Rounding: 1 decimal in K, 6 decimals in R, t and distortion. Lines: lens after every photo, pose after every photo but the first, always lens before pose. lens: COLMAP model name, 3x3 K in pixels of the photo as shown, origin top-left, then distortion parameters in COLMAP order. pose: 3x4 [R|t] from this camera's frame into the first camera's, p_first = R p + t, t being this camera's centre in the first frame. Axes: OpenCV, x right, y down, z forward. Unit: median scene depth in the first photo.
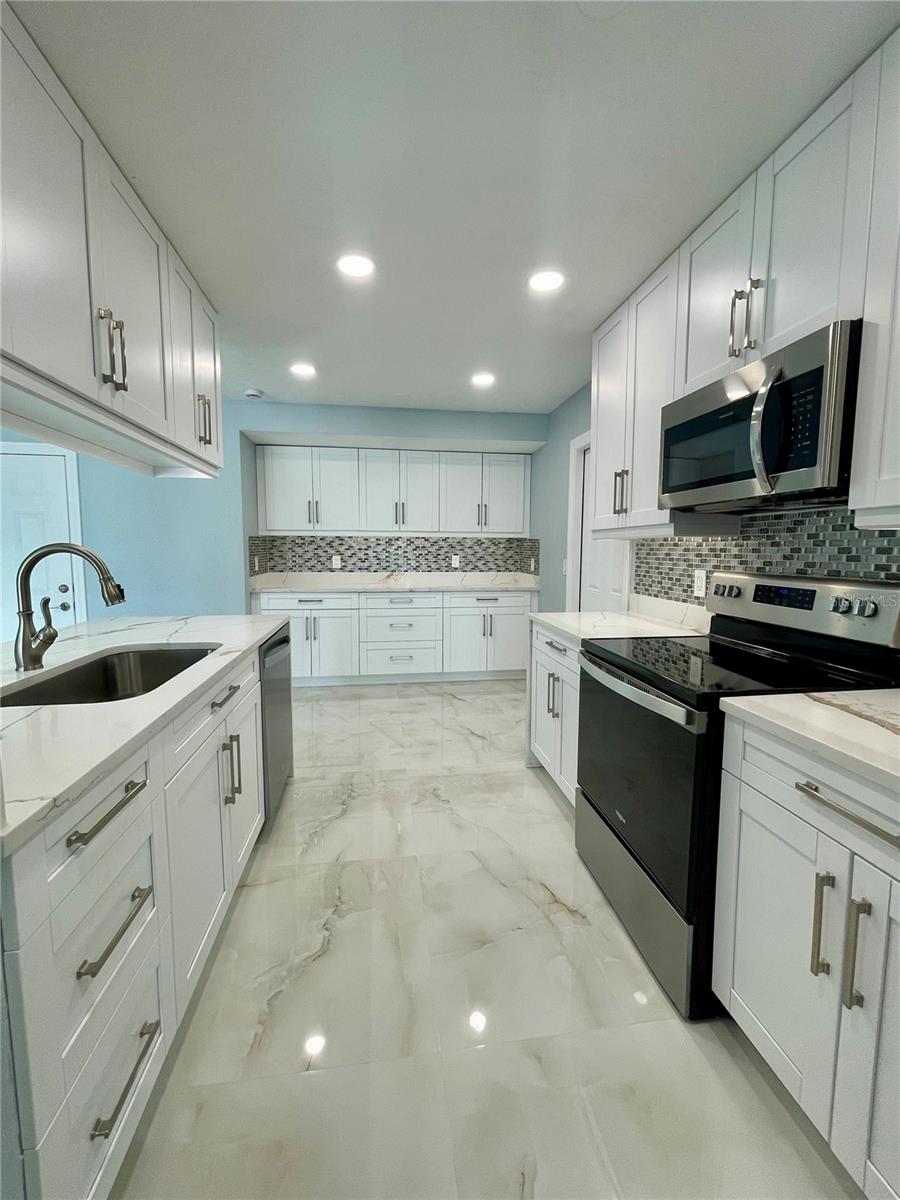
lens RADIAL K [[478.4, 0, 441.3], [0, 478.4, 594.2], [0, 0, 1]] dist [-0.002873, 0.000585]
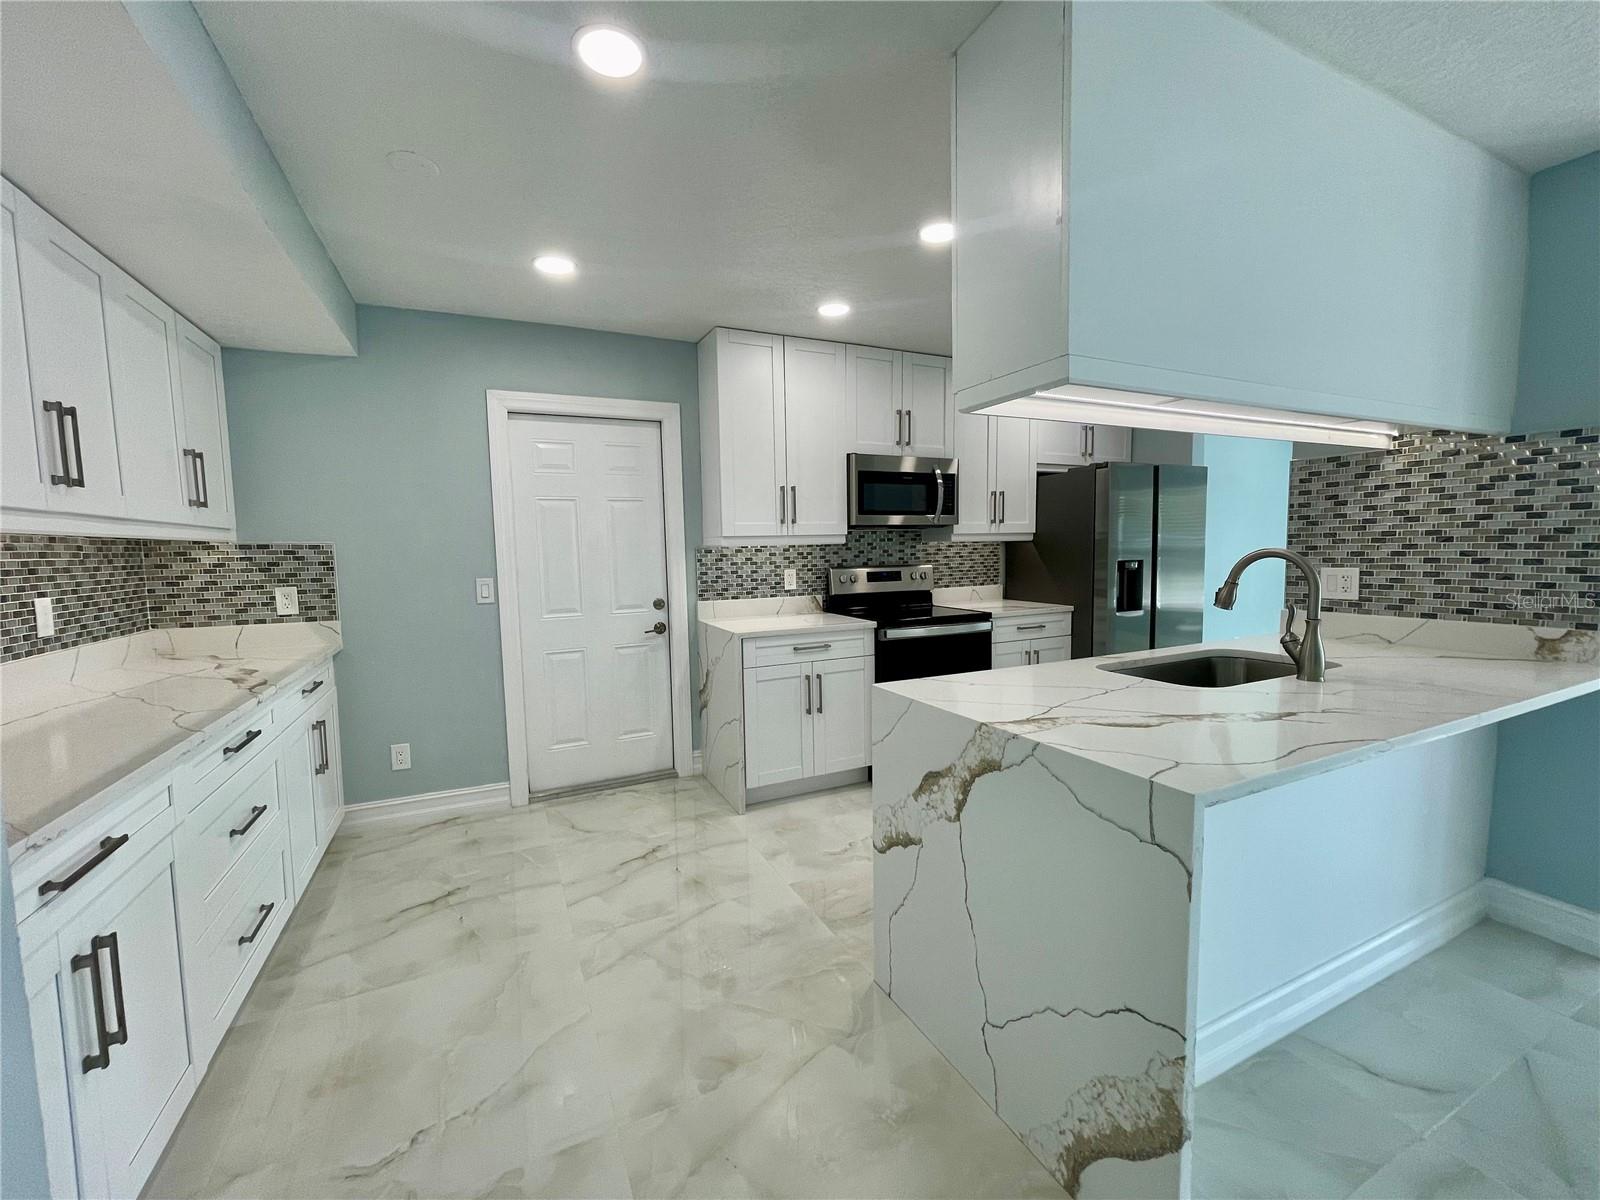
lens RADIAL K [[645.3, 0, 797.4], [0, 645.3, 600.6], [0, 0, 1]] dist [0.001640, 0.000438]
pose [[-0.307609, -0.080957, 0.948062, -1.518499], [0.107396, 0.987053, 0.119132, -0.231036], [-0.945432, 0.138464, -0.294932, 2.006716]]
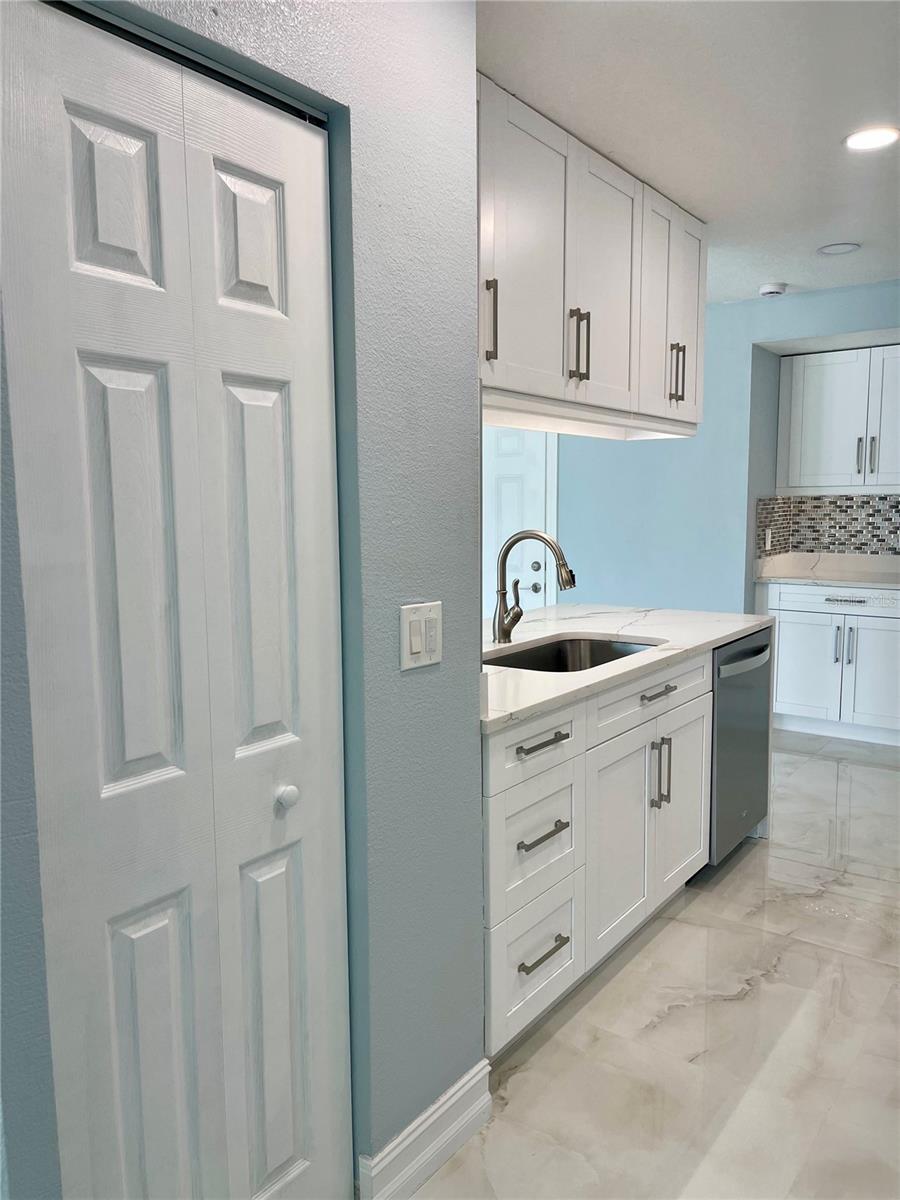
lens RADIAL K [[886.5, 0, 448.8], [0, 886.5, 603.3], [0, 0, 1]] dist [-0.003644, -0.003671]
pose [[0.714787, 0.067867, -0.696042, 0.377886], [-0.052156, 0.997682, 0.043718, -0.014568], [0.697395, 0.005054, 0.716669, -0.445245]]
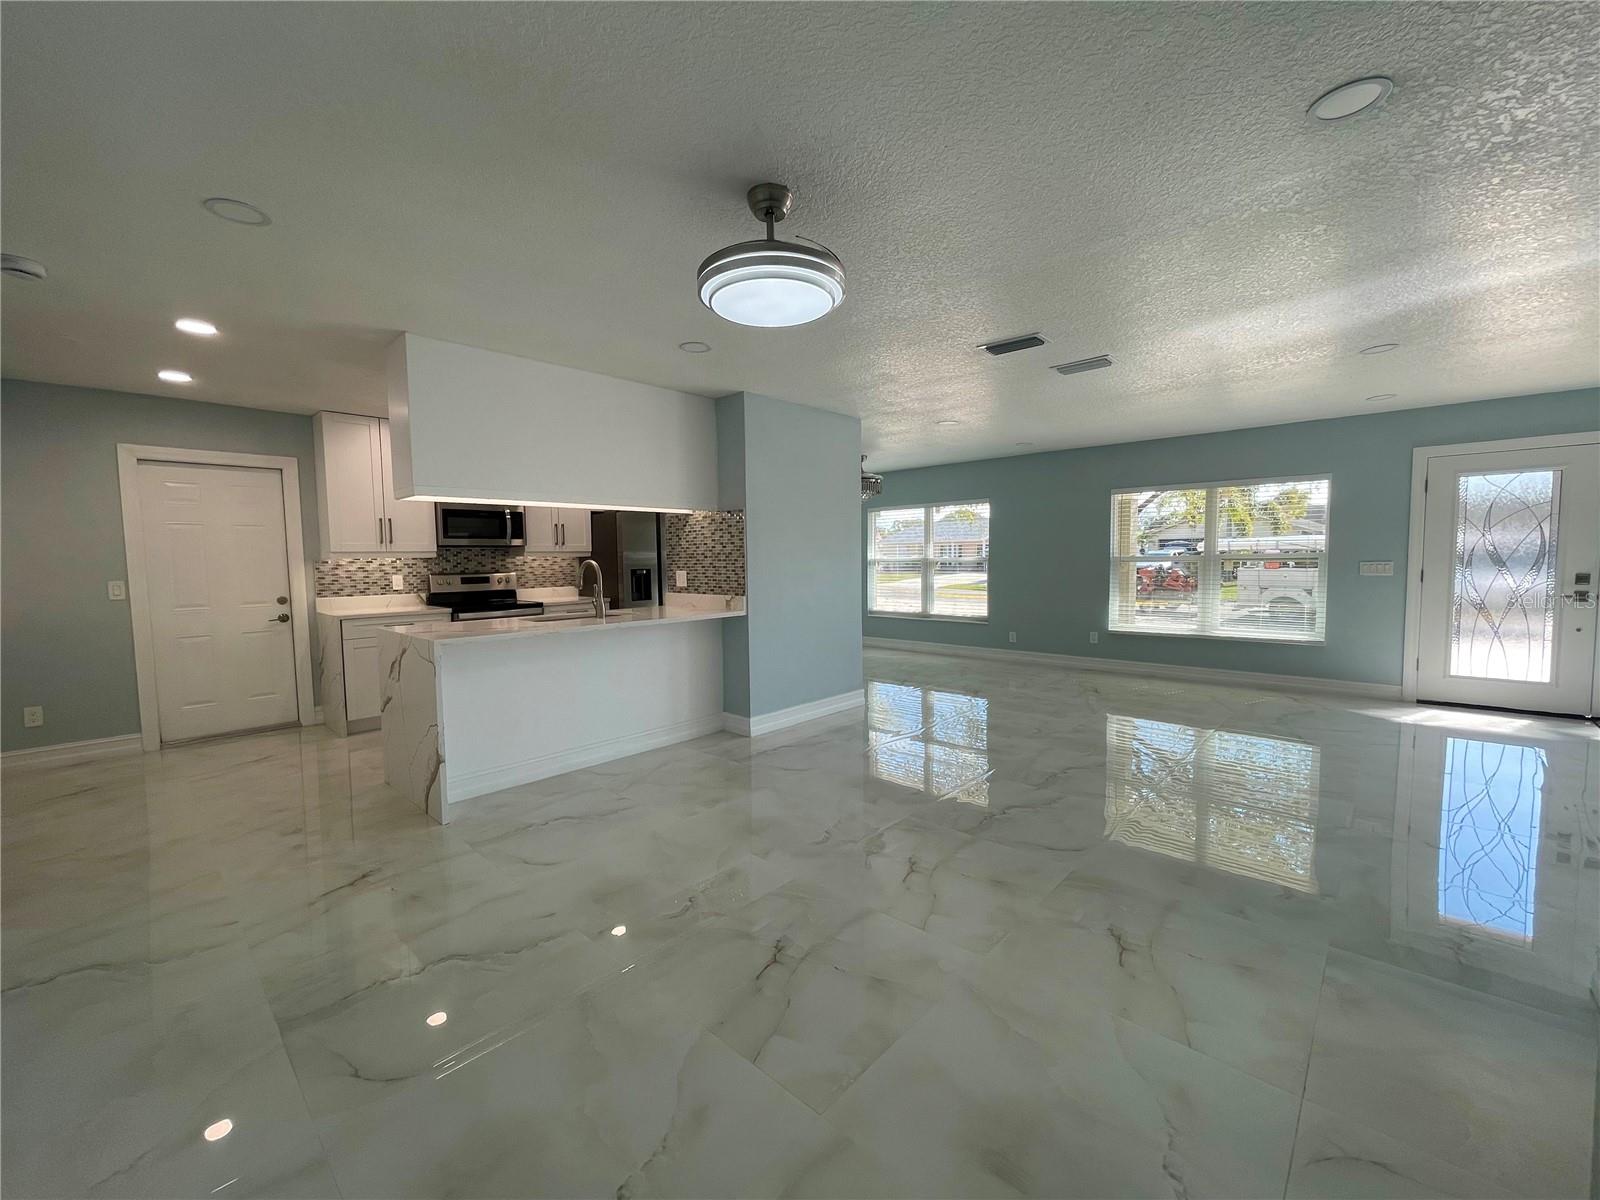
lens RADIAL K [[645.3, 0, 797.4], [0, 645.3, 600.6], [0, 0, 1]] dist [0.001640, 0.000438]
pose [[-0.631192, -0.049396, 0.774052, -3.174785], [0.083070, 0.987925, 0.130782, -0.202667], [-0.771165, 0.146849, -0.619467, 1.818278]]
